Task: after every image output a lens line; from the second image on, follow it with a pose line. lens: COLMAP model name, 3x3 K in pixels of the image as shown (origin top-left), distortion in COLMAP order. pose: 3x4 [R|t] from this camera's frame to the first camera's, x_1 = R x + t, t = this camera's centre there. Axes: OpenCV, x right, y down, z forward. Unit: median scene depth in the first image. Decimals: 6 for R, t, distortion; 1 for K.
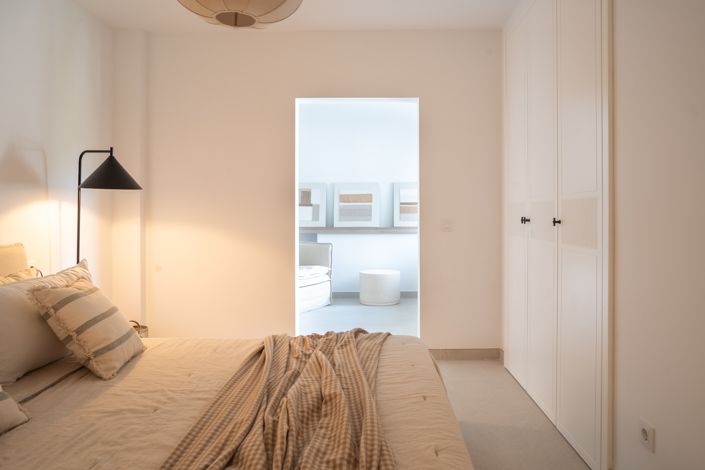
lens RADIAL K [[464.0, 0, 353.1], [0, 464.0, 207.9], [0, 0, 1]] dist [-0.054789, 0.040274]
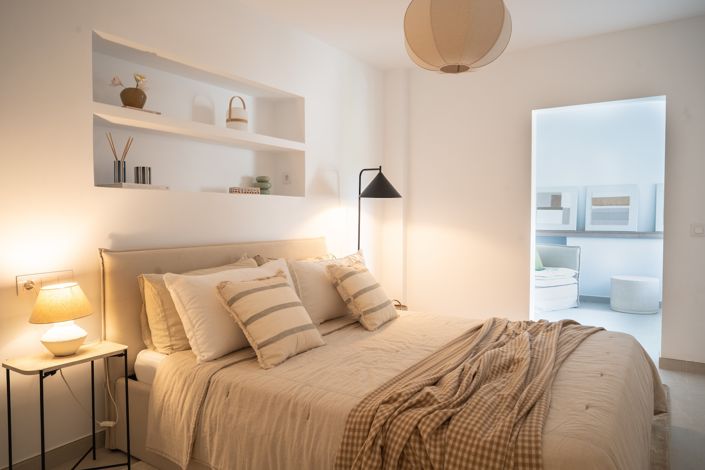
lens RADIAL K [[464.0, 0, 353.1], [0, 464.0, 207.9], [0, 0, 1]] dist [-0.054789, 0.040274]
pose [[0.839028, -0.006269, -0.544053, 0.186722], [0.002351, 0.999966, -0.007896, -0.001994], [0.544084, 0.005346, 0.839014, -0.229039]]
